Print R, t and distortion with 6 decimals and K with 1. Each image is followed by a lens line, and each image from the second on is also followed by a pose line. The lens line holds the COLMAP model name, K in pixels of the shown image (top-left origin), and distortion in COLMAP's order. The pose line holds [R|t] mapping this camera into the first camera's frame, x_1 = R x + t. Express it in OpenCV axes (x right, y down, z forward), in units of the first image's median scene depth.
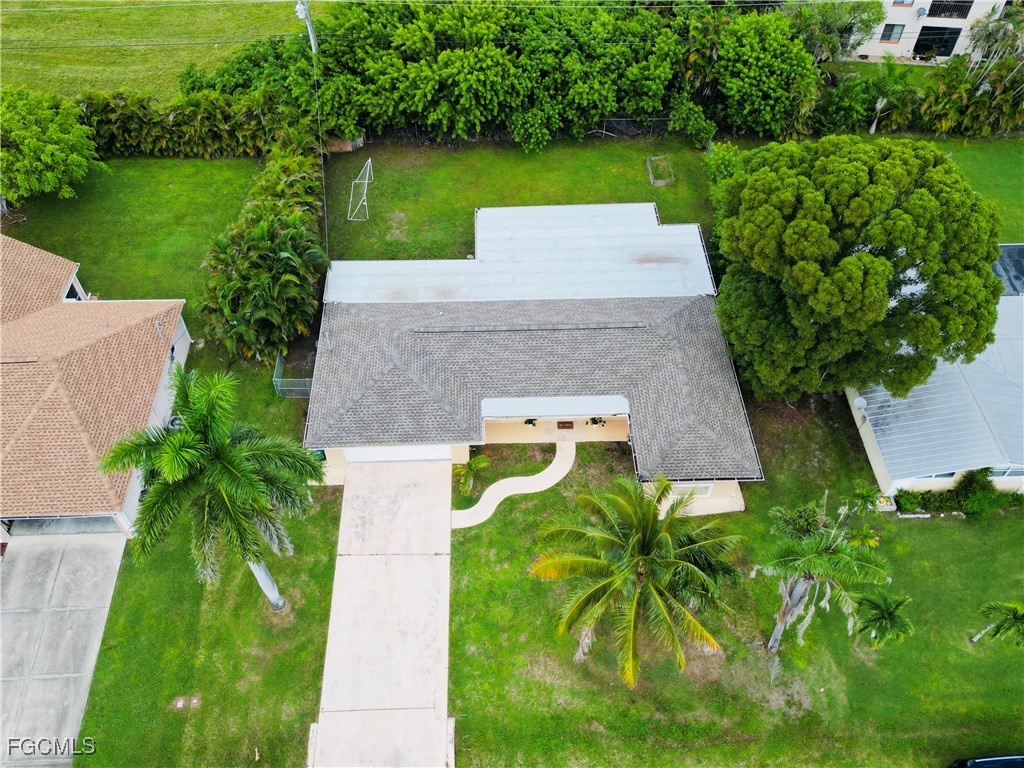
lens RADIAL K [[921.0, 0, 512.0], [0, 921.0, 384.0], [0, 0, 1]] dist [0.092890, -0.007791]
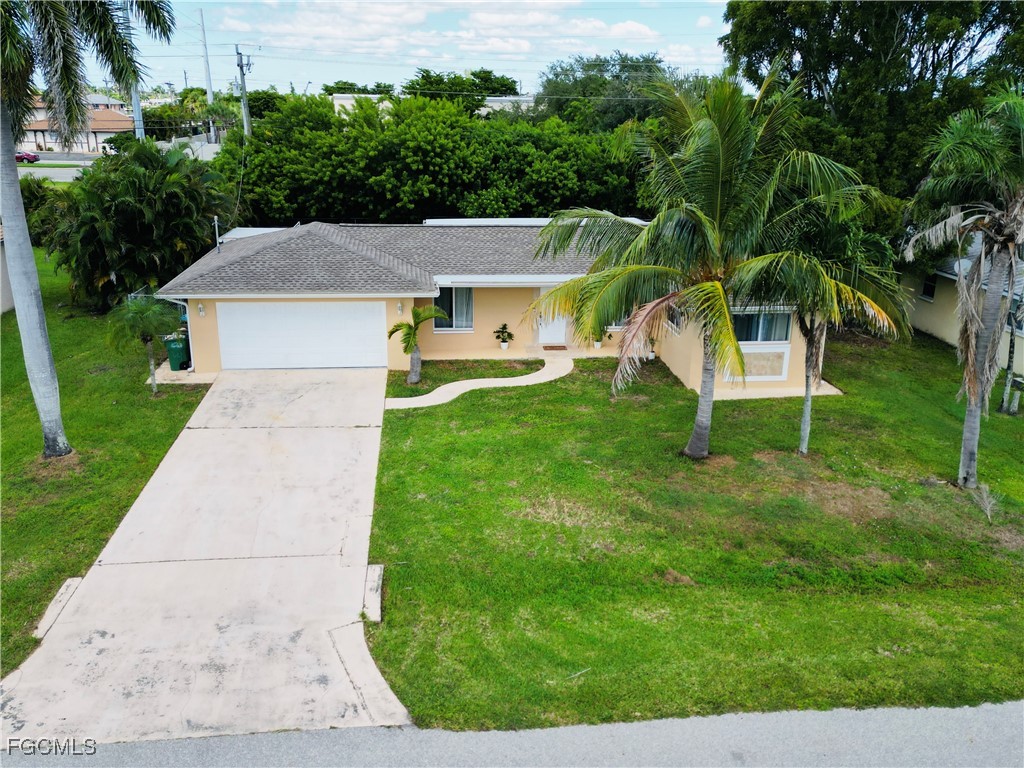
lens RADIAL K [[921.0, 0, 512.0], [0, 921.0, 384.0], [0, 0, 1]] dist [0.092890, -0.007791]
pose [[0.997539, -0.013958, 0.068711, -0.025301], [0.050858, 0.818645, -0.572044, 0.531516], [-0.048265, 0.574130, 0.817340, 0.525109]]
